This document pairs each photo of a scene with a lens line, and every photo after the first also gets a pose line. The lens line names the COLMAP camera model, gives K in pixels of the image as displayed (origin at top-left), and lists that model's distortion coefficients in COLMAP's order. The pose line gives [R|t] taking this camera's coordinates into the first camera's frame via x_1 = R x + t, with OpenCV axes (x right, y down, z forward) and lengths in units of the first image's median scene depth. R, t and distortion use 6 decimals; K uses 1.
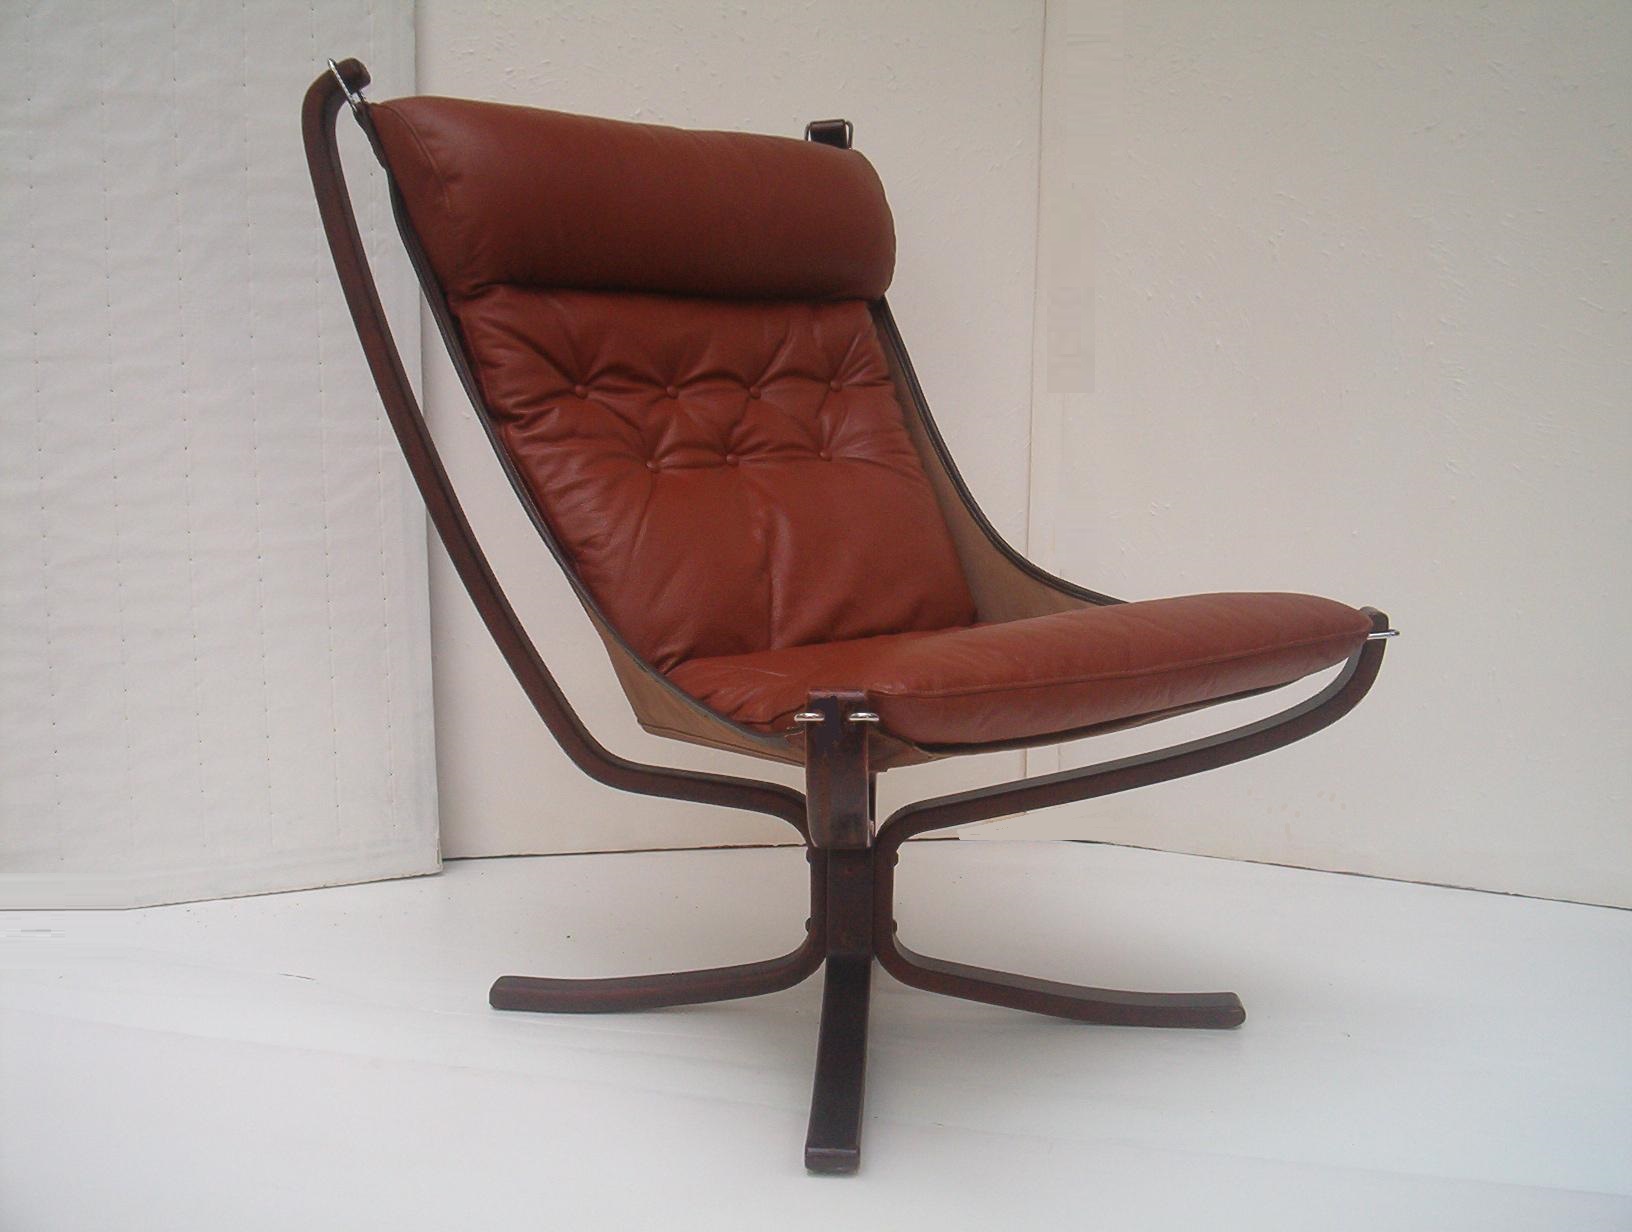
lens RADIAL K [[1746.1, 0, 812.9], [0, 1746.1, 744.6], [0, 0, 1]] dist [-0.060420, -0.023368]
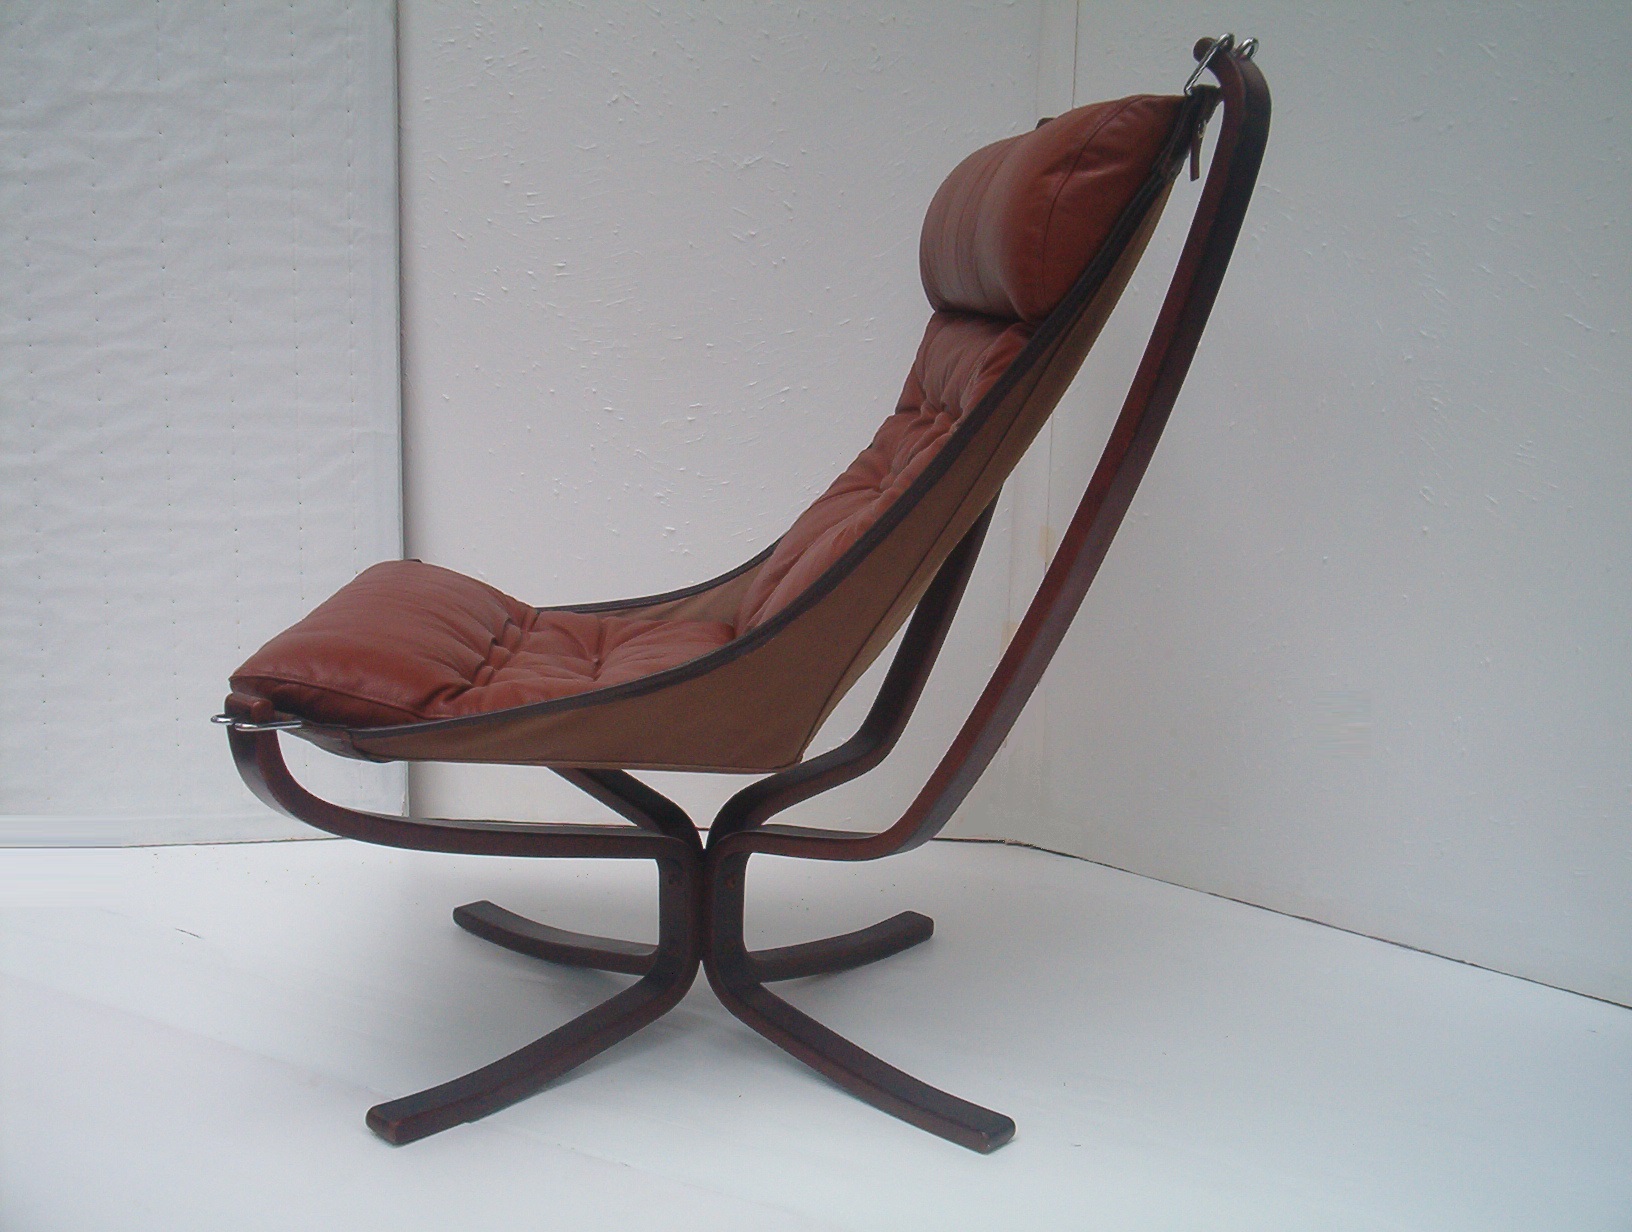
lens RADIAL K [[1746.1, 0, 812.9], [0, 1746.1, 744.6], [0, 0, 1]] dist [-0.060420, -0.023368]
pose [[0.972844, 0.077076, -0.218253, 0.270909], [-0.064722, 0.995900, 0.063207, -0.067659], [0.222229, -0.047365, 0.973843, 0.036571]]
